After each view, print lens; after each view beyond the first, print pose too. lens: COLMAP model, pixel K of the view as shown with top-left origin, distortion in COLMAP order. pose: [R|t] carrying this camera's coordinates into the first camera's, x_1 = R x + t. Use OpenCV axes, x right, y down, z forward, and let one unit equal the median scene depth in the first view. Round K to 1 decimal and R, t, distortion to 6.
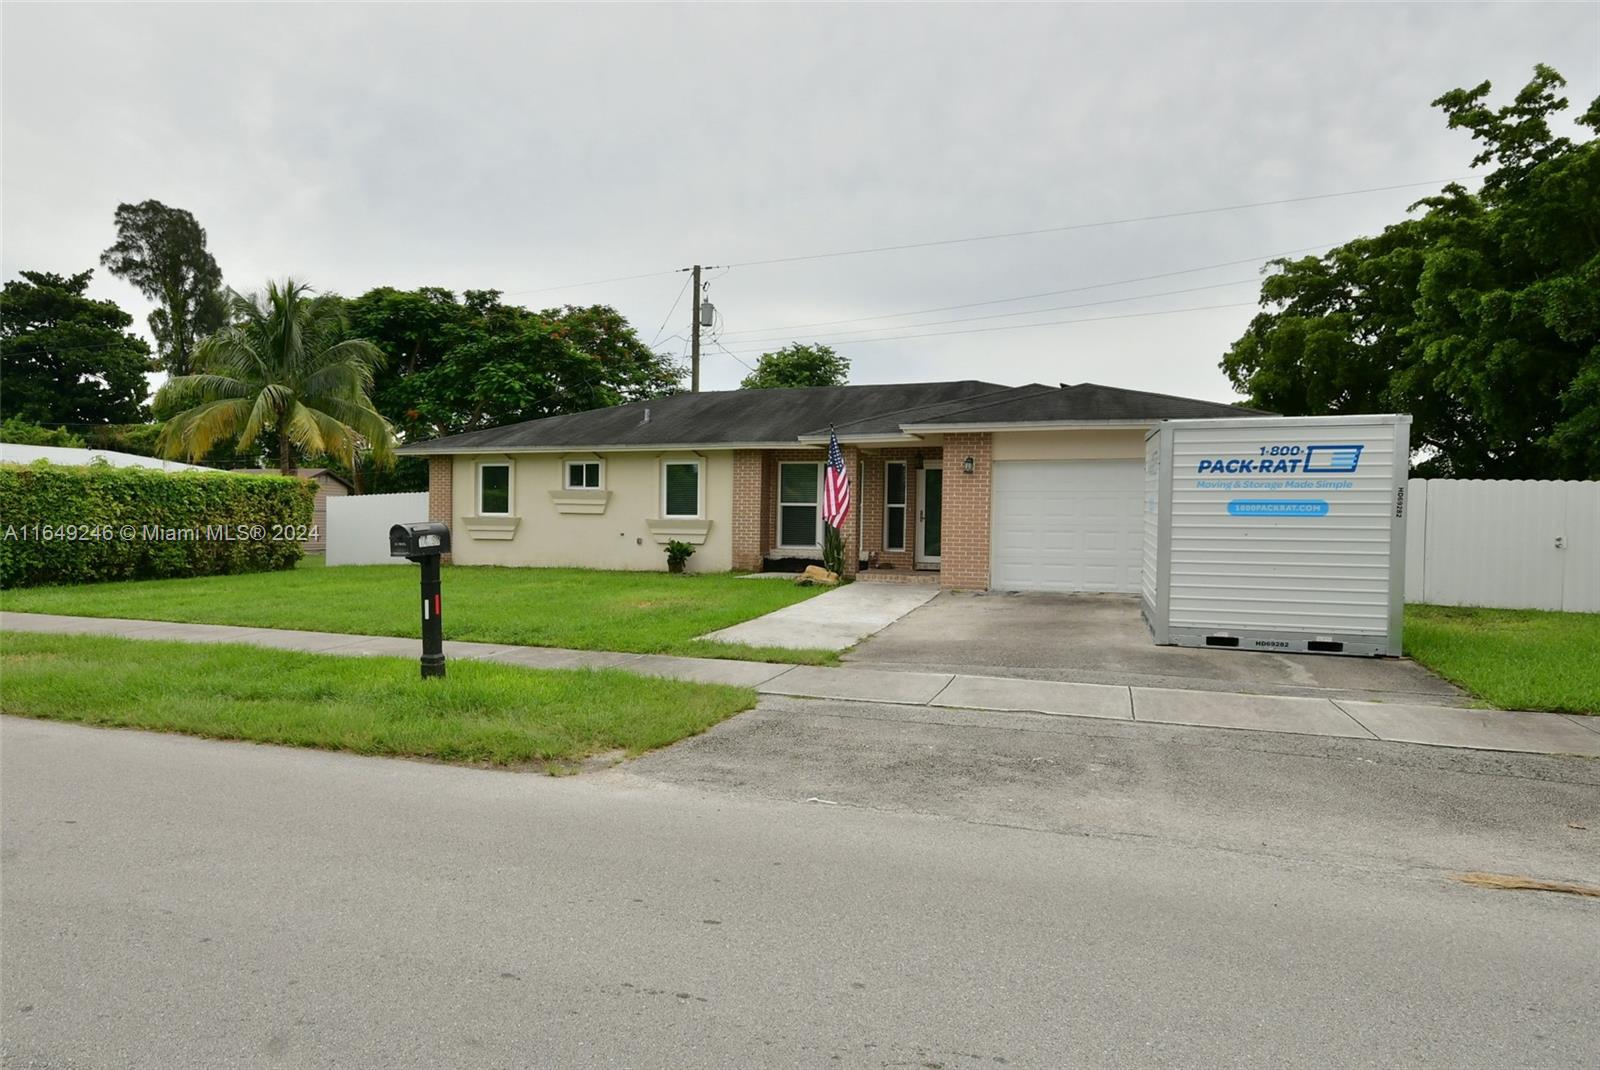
lens RADIAL K [[845.8, 0, 800.0], [0, 845.8, 535.0], [0, 0, 1]] dist [-0.001219, -0.000355]
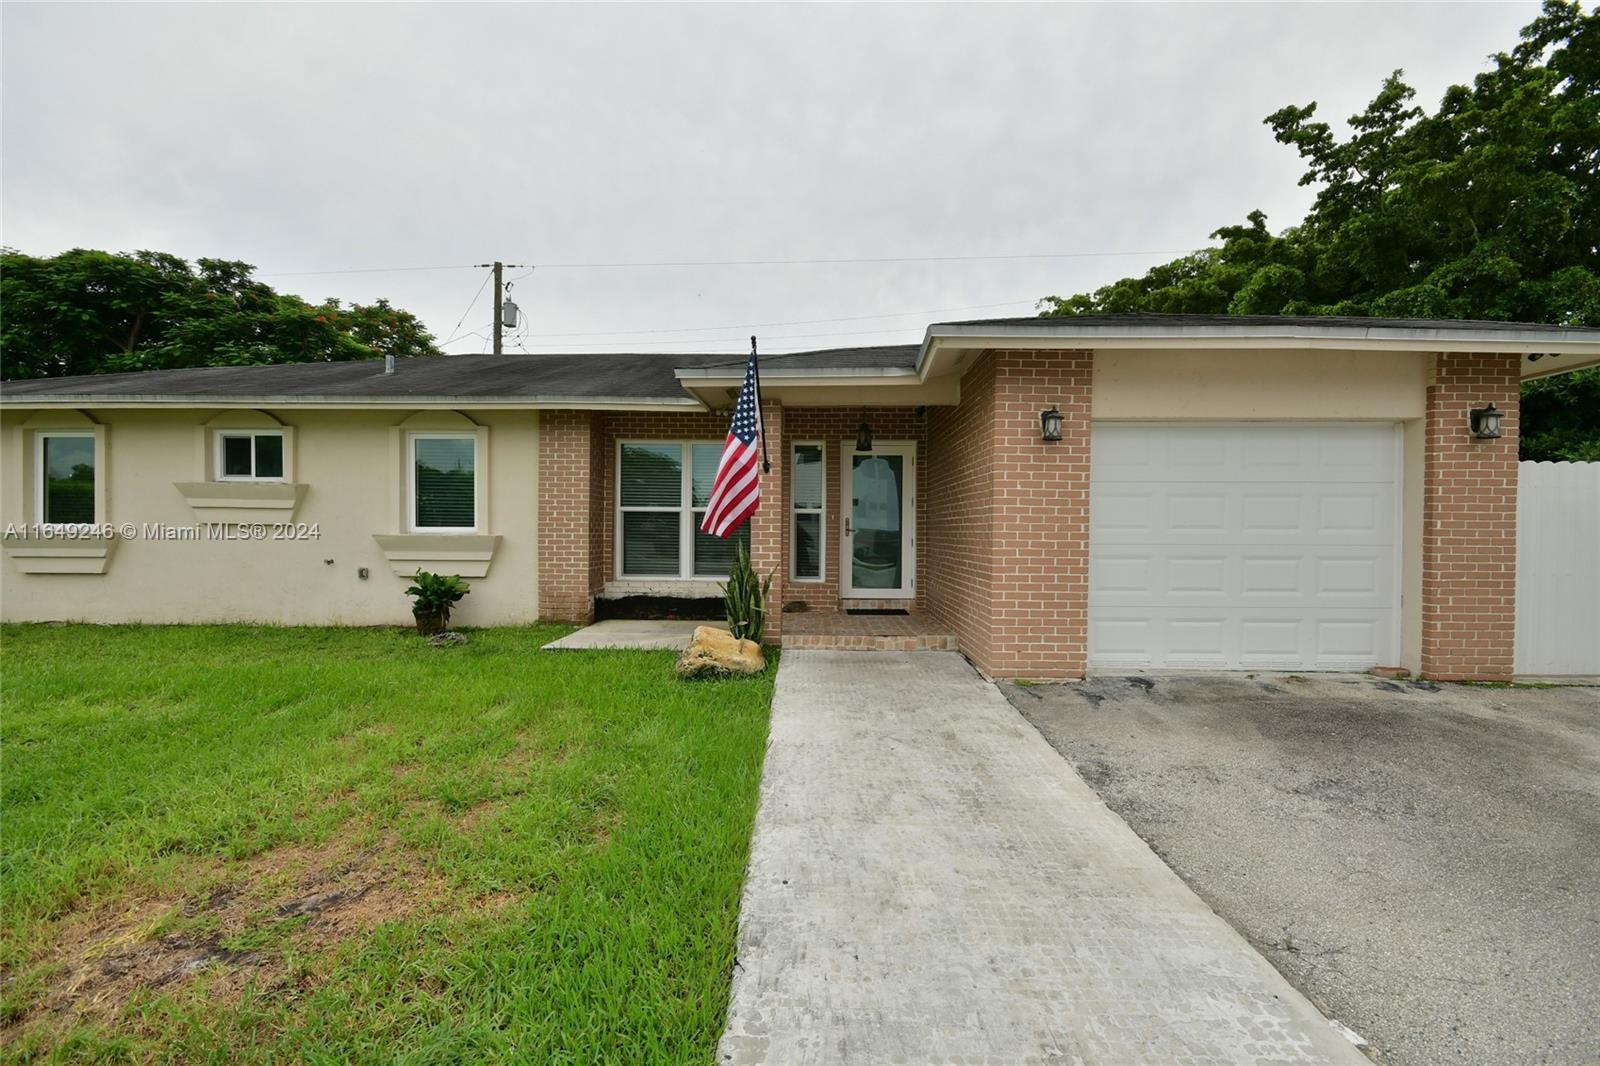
lens RADIAL K [[694.8, 0, 798.9], [0, 694.8, 540.5], [0, 0, 1]] dist [-0.006050, 0.000229]
pose [[0.962052, -0.009868, 0.272687, -0.030937], [0.009445, 0.999951, 0.002863, -0.011336], [-0.272702, -0.000179, 0.962099, 0.403428]]
